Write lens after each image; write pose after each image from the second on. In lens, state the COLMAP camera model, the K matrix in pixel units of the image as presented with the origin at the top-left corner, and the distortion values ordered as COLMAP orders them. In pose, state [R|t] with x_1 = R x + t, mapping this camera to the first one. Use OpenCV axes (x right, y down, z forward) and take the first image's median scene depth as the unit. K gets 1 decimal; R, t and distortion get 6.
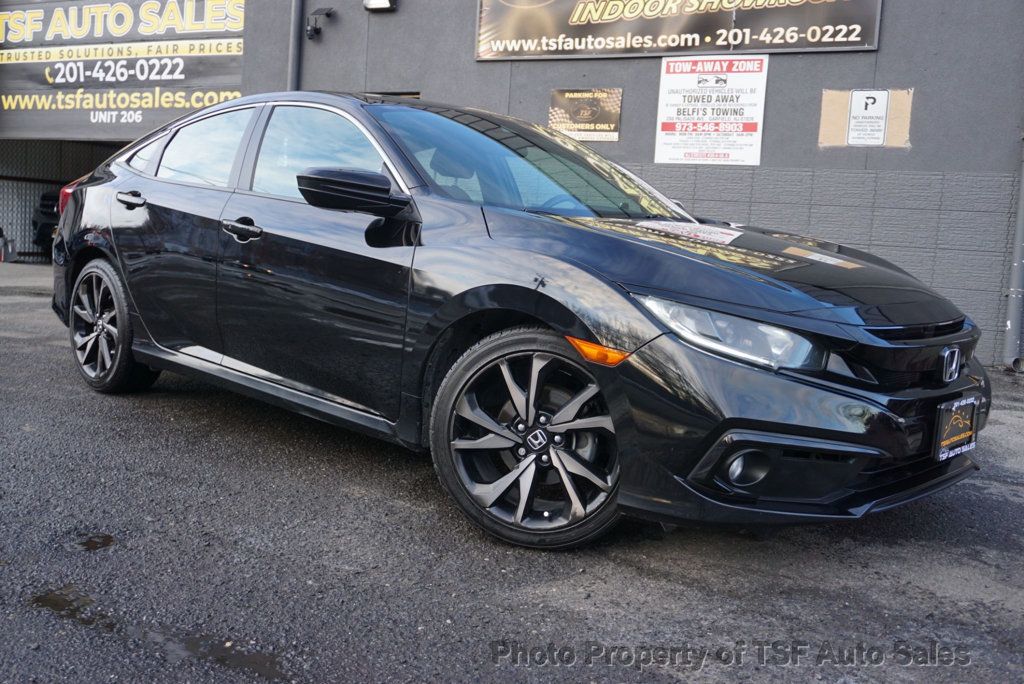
lens RADIAL K [[1008.1, 0, 512.0], [0, 1008.1, 342.0], [0, 0, 1]] dist [0.001875, -0.001274]
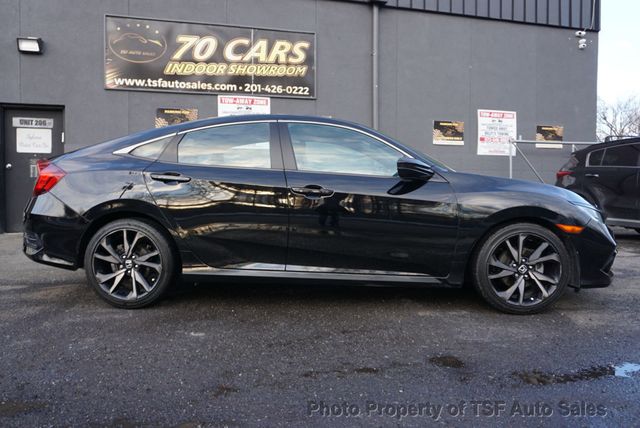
lens RADIAL K [[504.0, 0, 320.0], [0, 504.0, 214.0], [0, 0, 1]] dist [-0.011346, -0.006408]
pose [[0.736115, -0.092340, 0.670528, -0.410239], [0.115432, 0.993264, 0.010063, -0.037513], [-0.666941, 0.069993, 0.741816, 0.151922]]
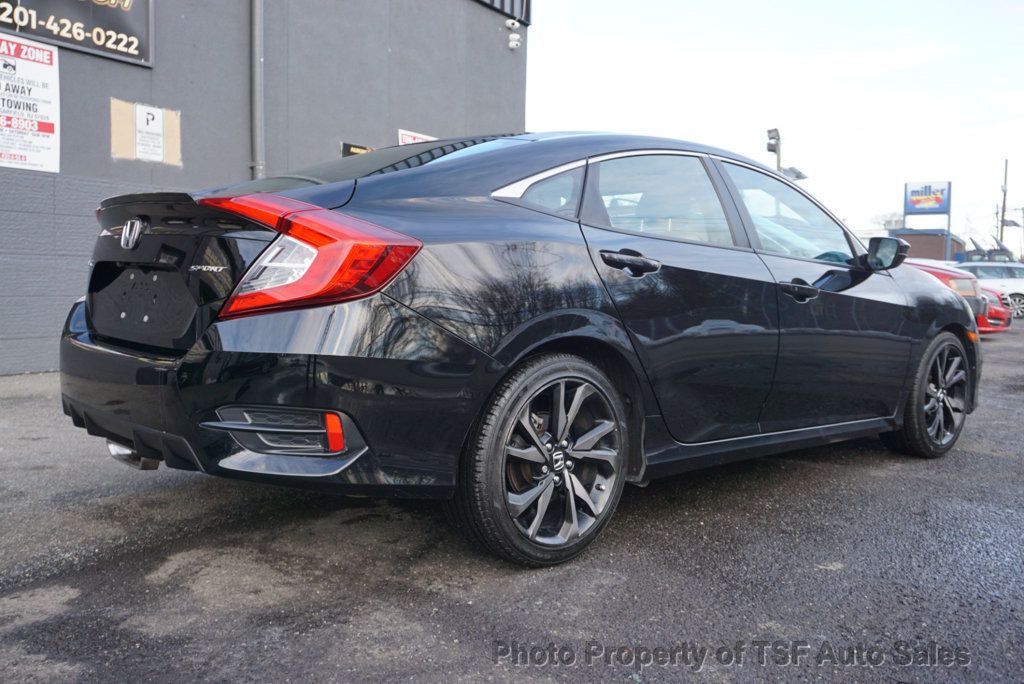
lens RADIAL K [[947.5, 0, 512.0], [0, 947.5, 342.0], [0, 0, 1]] dist [0.008109, 0.003237]
pose [[0.048656, -0.133155, 0.989900, -0.586379], [0.096609, 0.987055, 0.128023, -0.098812], [-0.994132, 0.089404, 0.060890, 0.579268]]
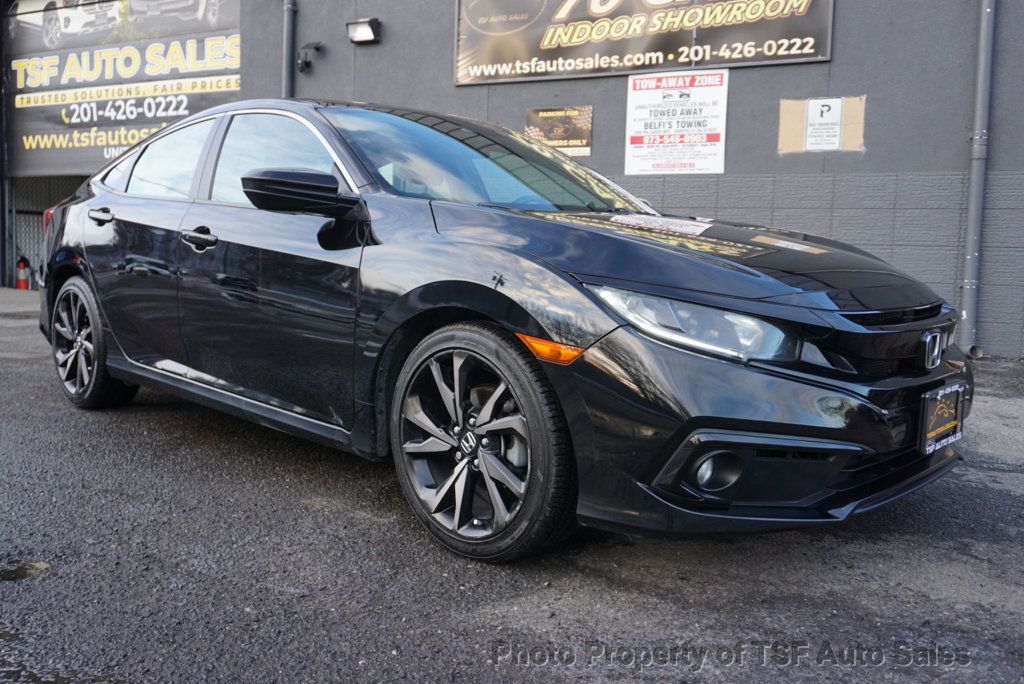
lens RADIAL K [[897.4, 0, 512.0], [0, 897.4, 342.0], [0, 0, 1]] dist [-0.004960, -0.008813]
pose [[0.999444, -0.033269, 0.002030, 0.015246], [0.033285, 0.999412, -0.008253, 0.002939], [-0.001755, 0.008316, 0.999964, 0.057949]]
